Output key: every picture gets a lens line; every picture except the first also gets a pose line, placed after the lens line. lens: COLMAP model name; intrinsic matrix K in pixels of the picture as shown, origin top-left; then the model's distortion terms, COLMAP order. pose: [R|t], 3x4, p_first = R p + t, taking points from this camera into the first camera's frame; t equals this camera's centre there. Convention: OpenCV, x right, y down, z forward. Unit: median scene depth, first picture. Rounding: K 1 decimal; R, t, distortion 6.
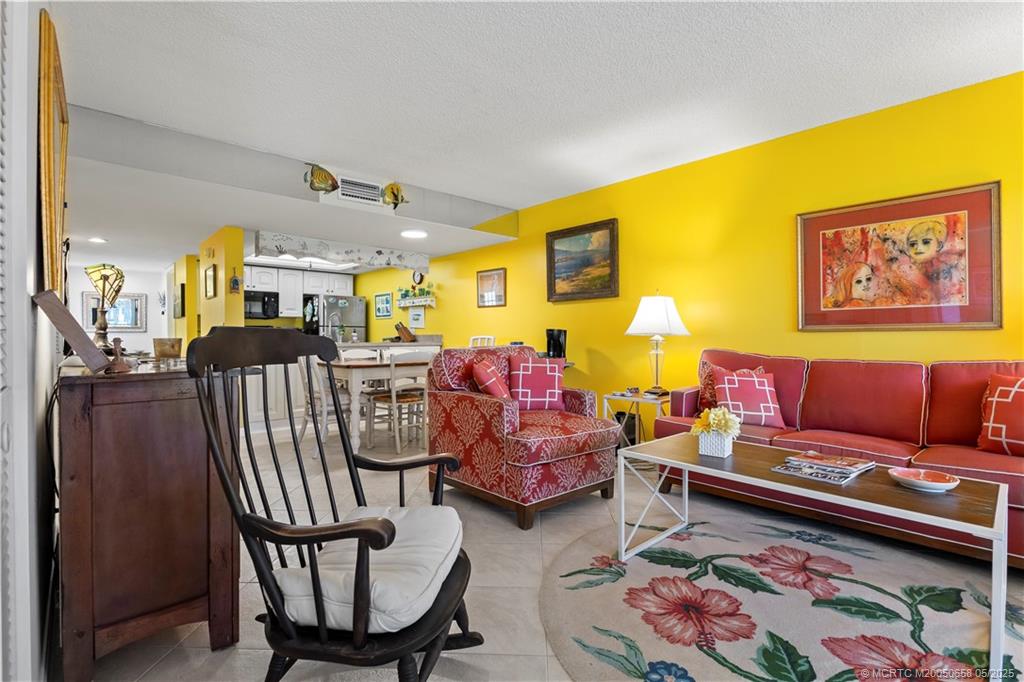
lens RADIAL K [[463.9, 0, 510.7], [0, 463.9, 344.1], [0, 0, 1]] dist [-0.021770, -0.000074]
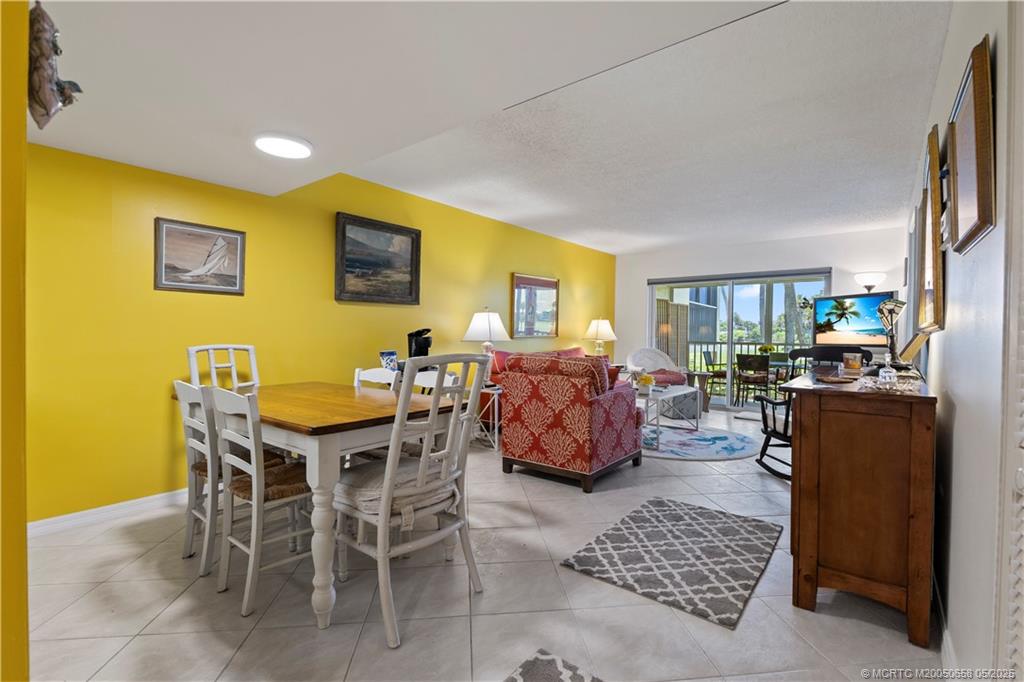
lens RADIAL K [[470.5, 0, 509.8], [0, 470.5, 338.8], [0, 0, 1]] dist [0.002206, 0.000232]
pose [[-0.149908, -0.012351, 0.988623, -1.262908], [0.012496, 0.999818, 0.014386, -0.056480], [-0.988621, 0.014510, -0.149726, 1.405676]]
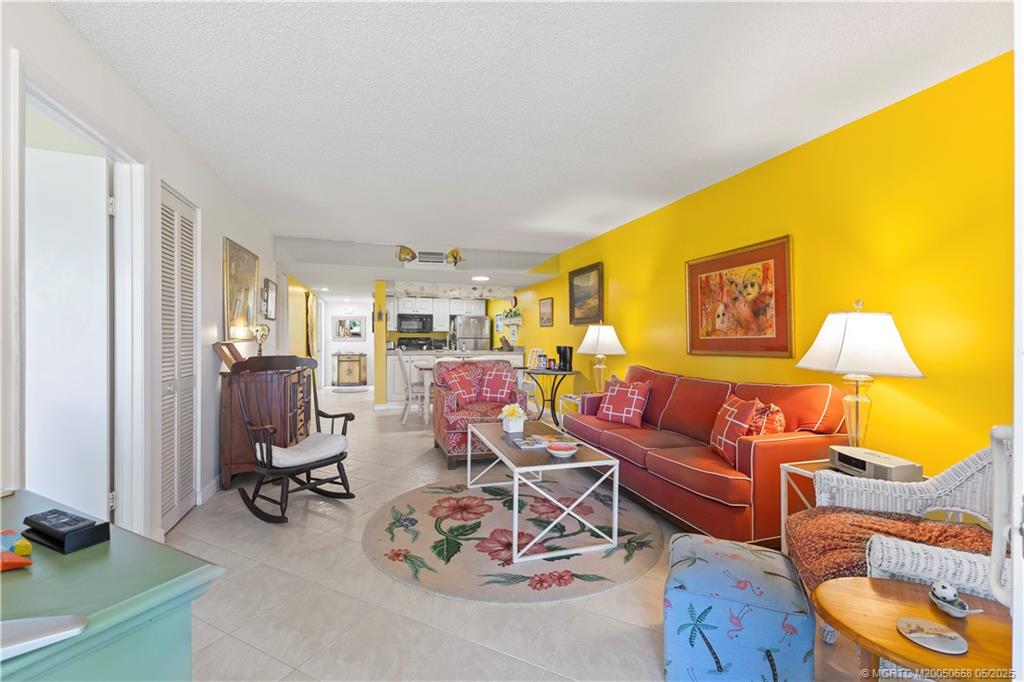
lens RADIAL K [[436.7, 0, 517.6], [0, 436.7, 338.0], [0, 0, 1]] dist [0.000885, 0.000035]
pose [[0.910510, 0.004691, -0.413461, 0.766180], [-0.013222, 0.999755, -0.017775, -0.048824], [0.413276, 0.021651, 0.910348, -0.308477]]
